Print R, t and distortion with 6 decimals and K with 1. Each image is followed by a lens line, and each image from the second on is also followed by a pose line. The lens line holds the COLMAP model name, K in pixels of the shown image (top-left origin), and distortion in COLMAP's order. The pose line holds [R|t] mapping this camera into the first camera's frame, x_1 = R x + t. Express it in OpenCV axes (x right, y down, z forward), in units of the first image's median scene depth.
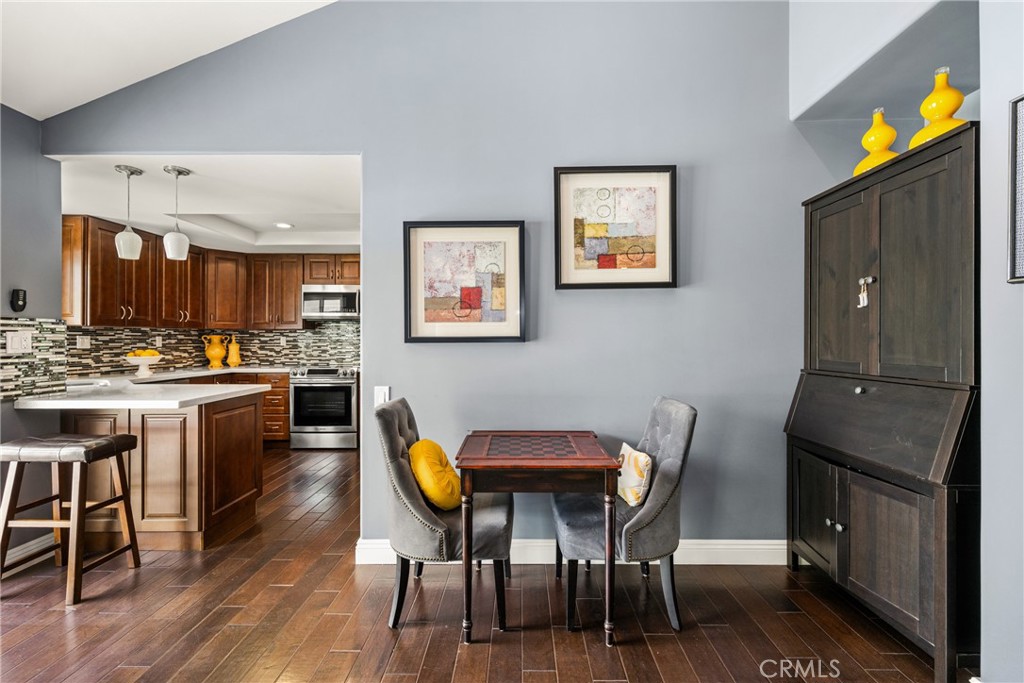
lens RADIAL K [[444.7, 0, 514.7], [0, 444.7, 339.9], [0, 0, 1]] dist [0.004935, -0.000138]
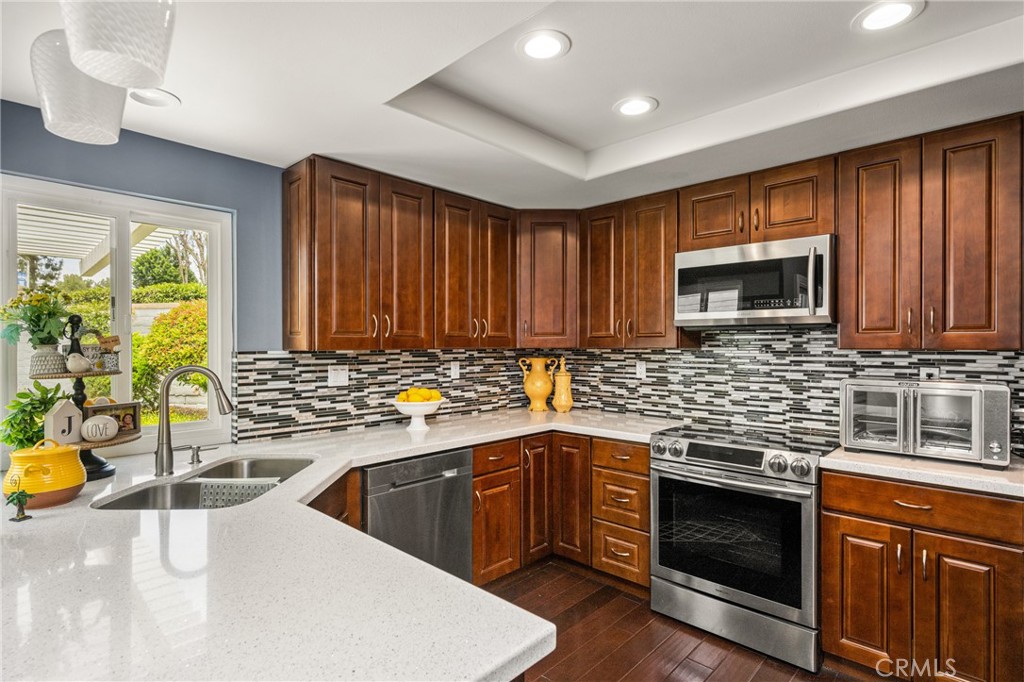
lens RADIAL K [[511.3, 0, 504.4], [0, 511.3, 348.3], [0, 0, 1]] dist [0.004220, 0.000957]
pose [[0.721946, 0.005576, -0.691926, -0.464317], [-0.000658, 0.999973, 0.007372, -0.056333], [0.691949, -0.004867, 0.721930, 0.961179]]
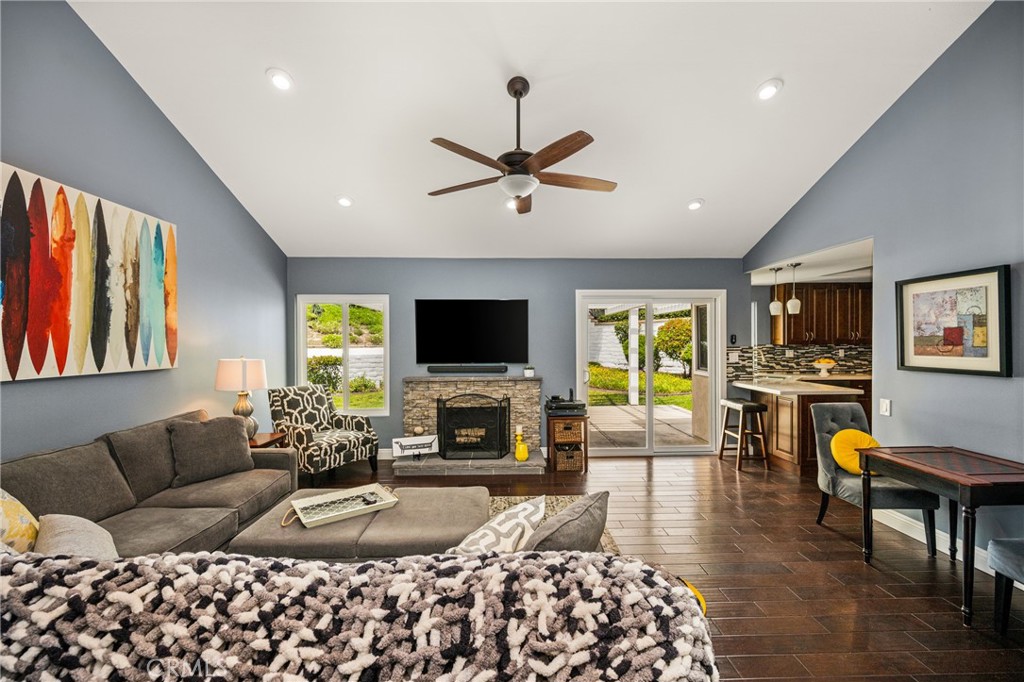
lens RADIAL K [[408.9, 0, 513.8], [0, 408.9, 341.7], [0, 0, 1]] dist [-0.003000, 0.000290]
pose [[0.037691, 0.005880, -0.999272, 0.874764], [0.007349, 0.999954, 0.006161, -0.087484], [0.999262, -0.007576, 0.037646, -0.205961]]
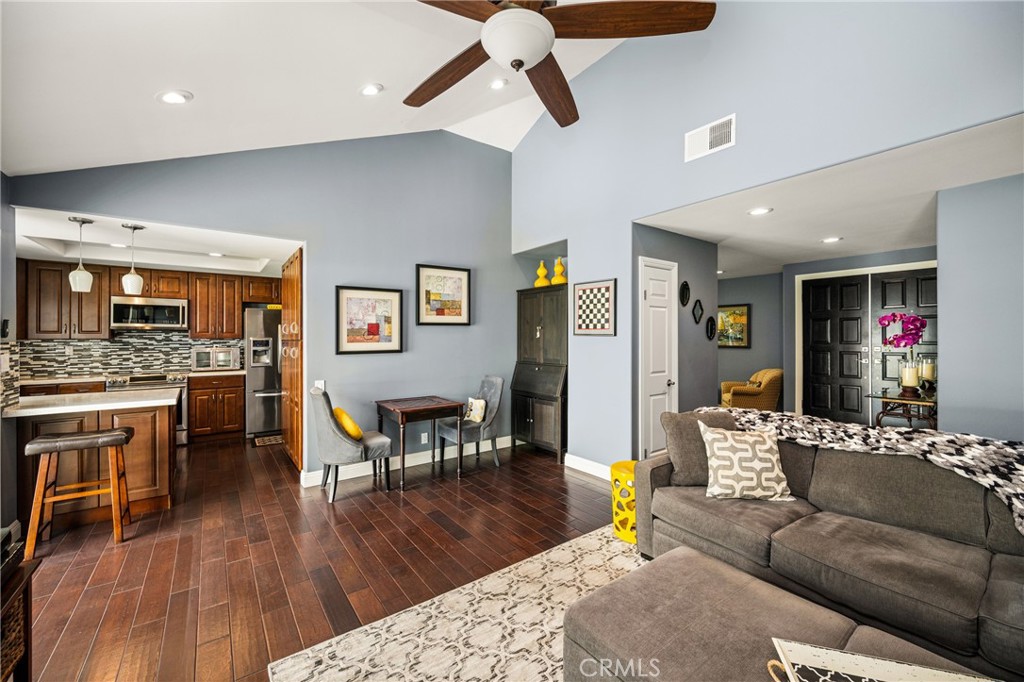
lens RADIAL K [[408.9, 0, 512.8], [0, 408.9, 337.0], [0, 0, 1]] dist [-0.003000, 0.000290]
pose [[0.797449, 0.000053, 0.603387, -0.601373], [-0.000106, 1.000000, 0.000052, -0.057234], [-0.603387, -0.000105, 0.797449, -0.632391]]
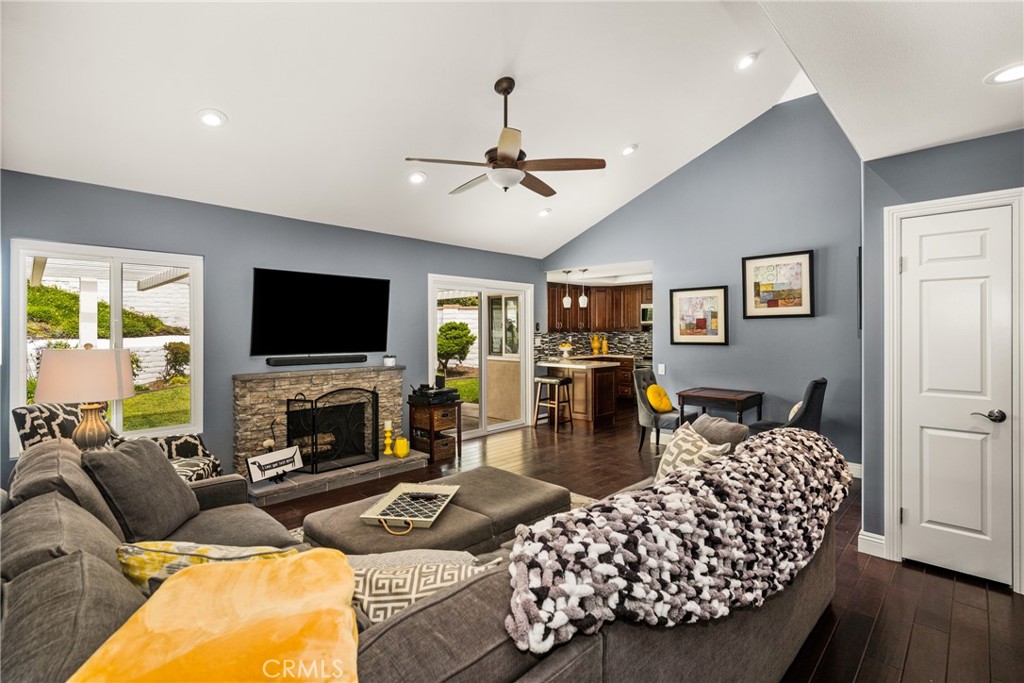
lens RADIAL K [[483.0, 0, 514.9], [0, 483.0, 328.4], [0, 0, 1]] dist [-0.000701, 0.000476]
pose [[0.731858, -0.003674, -0.681447, 0.736591], [0.002476, 0.999993, -0.002733, -0.062858], [0.681452, 0.000313, 0.731863, -1.144434]]
